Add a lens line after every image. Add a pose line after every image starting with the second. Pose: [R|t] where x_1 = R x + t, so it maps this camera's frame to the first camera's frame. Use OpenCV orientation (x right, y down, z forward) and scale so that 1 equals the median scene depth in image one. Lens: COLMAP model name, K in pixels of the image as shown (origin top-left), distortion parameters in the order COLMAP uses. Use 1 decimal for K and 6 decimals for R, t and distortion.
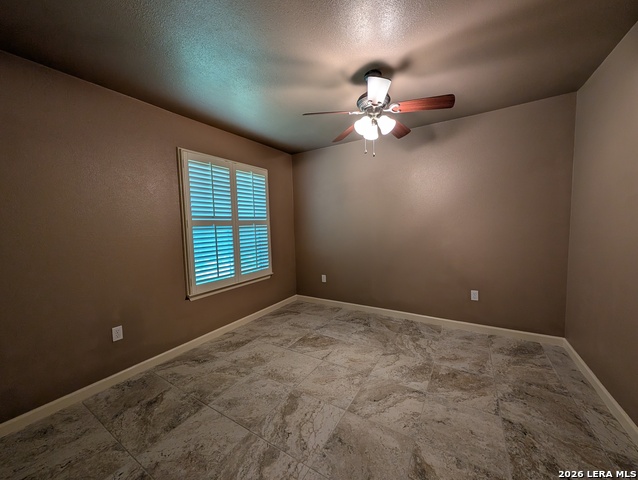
lens RADIAL K [[241.9, 0, 320.3], [0, 241.9, 240.3], [0, 0, 1]] dist [0.000498, 0.000115]
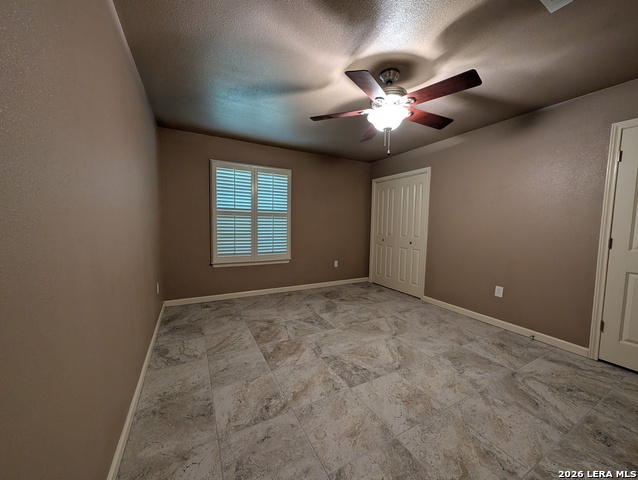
lens RADIAL K [[241.9, 0, 319.8], [0, 241.9, 242.1], [0, 0, 1]] dist [0.000498, 0.000115]
pose [[0.859824, 0.090002, -0.502596, 0.723356], [-0.079838, 0.995933, 0.041761, -0.006174], [0.504311, 0.004219, 0.863512, 0.086467]]
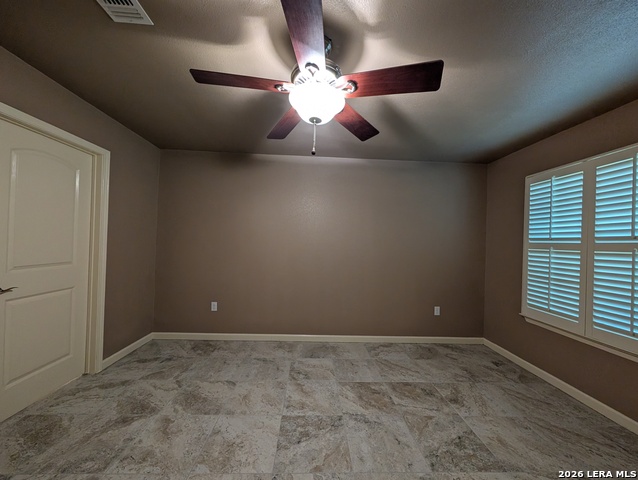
lens RADIAL K [[241.9, 0, 318.5], [0, 241.9, 236.5], [0, 0, 1]] dist [0.000498, 0.000115]
pose [[-0.835680, -0.009102, -0.549142, 0.788067], [-0.042727, 0.997910, 0.048482, -0.121254], [0.547553, 0.063978, -0.834322, 1.387416]]
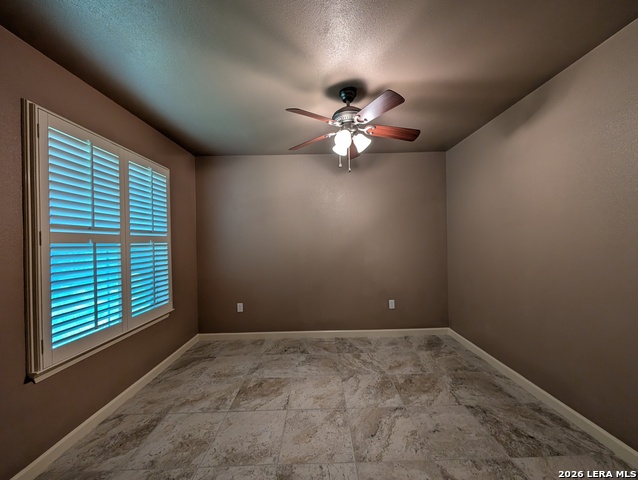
lens RADIAL K [[241.9, 0, 320.7], [0, 241.9, 239.5], [0, 0, 1]] dist [0.000498, 0.000115]
pose [[0.847343, 0.014165, 0.530857, -0.301341], [0.033275, 0.996264, -0.079697, 0.000333], [-0.530002, 0.085195, 0.843706, 0.197855]]
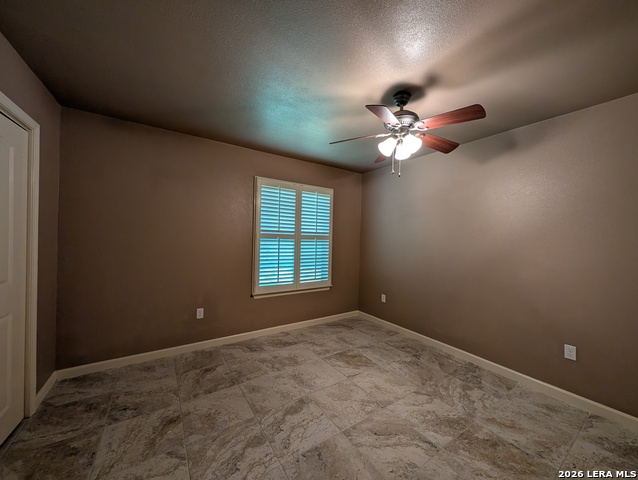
lens RADIAL K [[241.9, 0, 319.9], [0, 241.9, 240.0], [0, 0, 1]] dist [0.000498, 0.000115]
pose [[0.907129, 0.054376, -0.417324, 0.268600], [-0.078217, 0.996124, -0.040226, -0.022653], [0.413520, 0.069132, 0.907867, 0.003791]]
